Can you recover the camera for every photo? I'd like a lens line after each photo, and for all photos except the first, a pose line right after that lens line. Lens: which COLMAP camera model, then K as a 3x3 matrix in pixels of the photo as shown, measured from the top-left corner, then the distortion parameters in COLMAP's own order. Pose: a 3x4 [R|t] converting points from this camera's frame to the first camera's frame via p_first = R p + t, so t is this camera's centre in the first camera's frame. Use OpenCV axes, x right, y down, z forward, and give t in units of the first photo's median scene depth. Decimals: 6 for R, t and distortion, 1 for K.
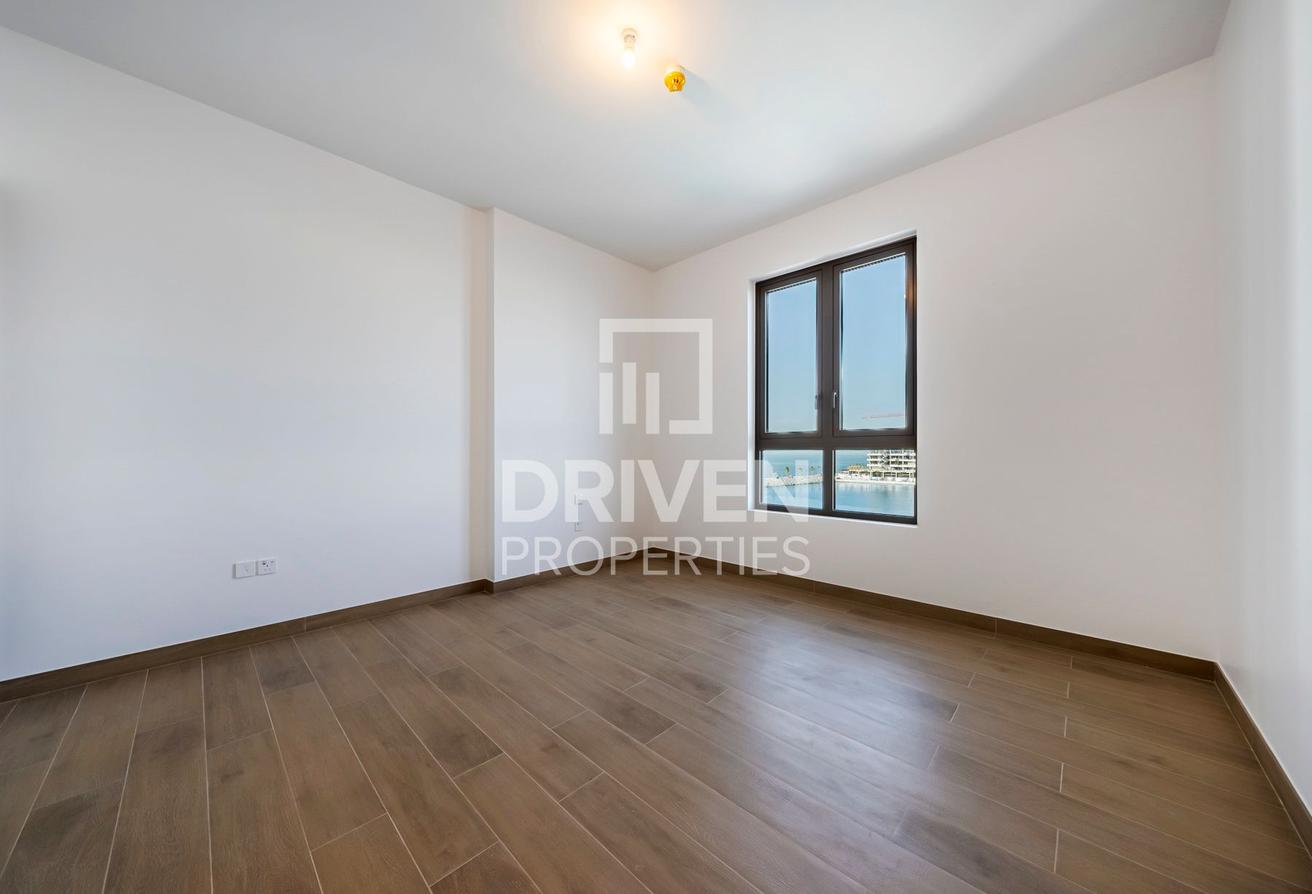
lens RADIAL K [[452.0, 0, 650.1], [0, 452.0, 445.0], [0, 0, 1]] dist [0.000139, -0.000061]
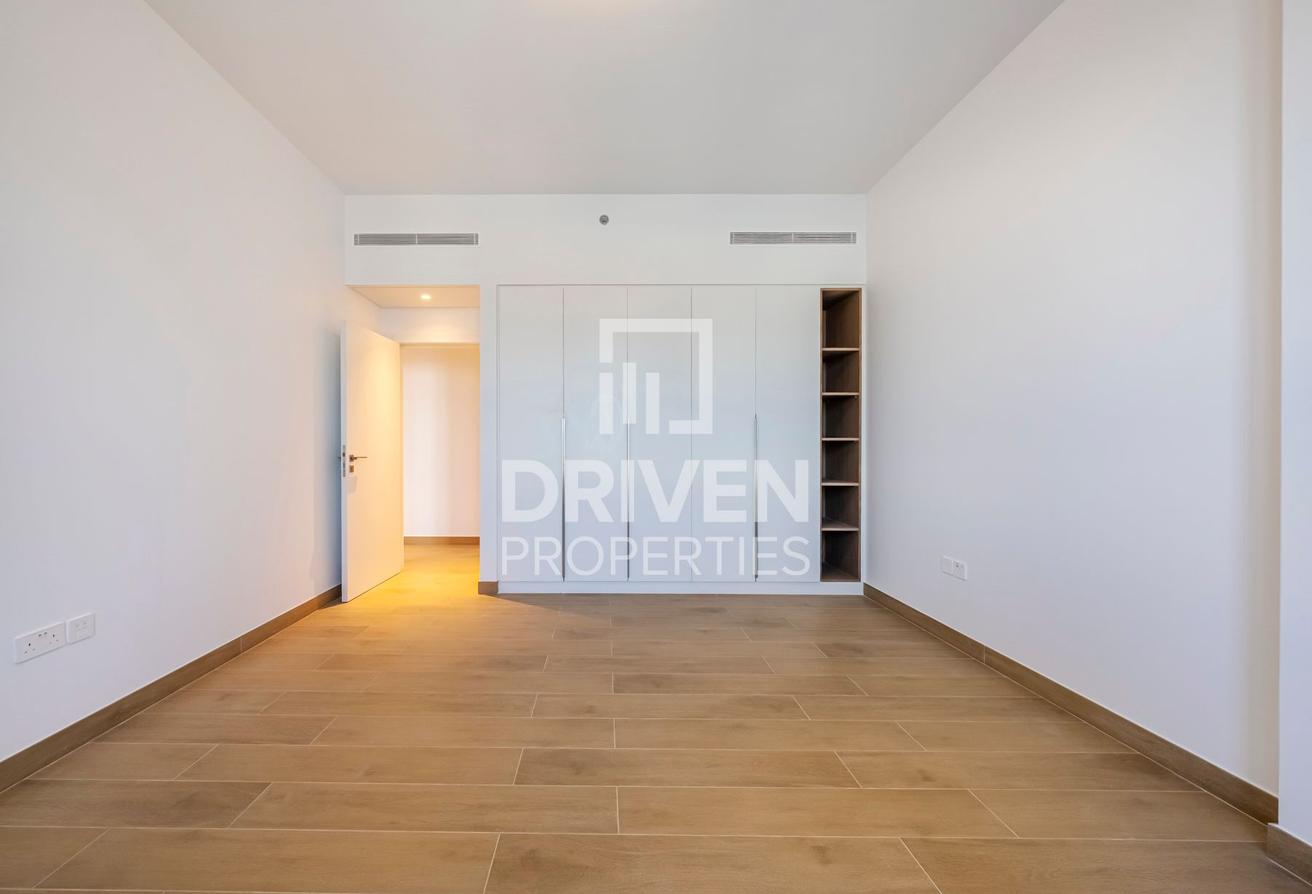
lens RADIAL K [[462.2, 0, 604.0], [0, 462.2, 449.1], [0, 0, 1]] dist [-0.000168, 0.000006]
pose [[-0.714968, 0.006765, -0.699124, 0.512871], [0.013996, 0.999891, -0.004638, 0.013371], [0.699017, -0.013101, -0.714985, 1.684010]]
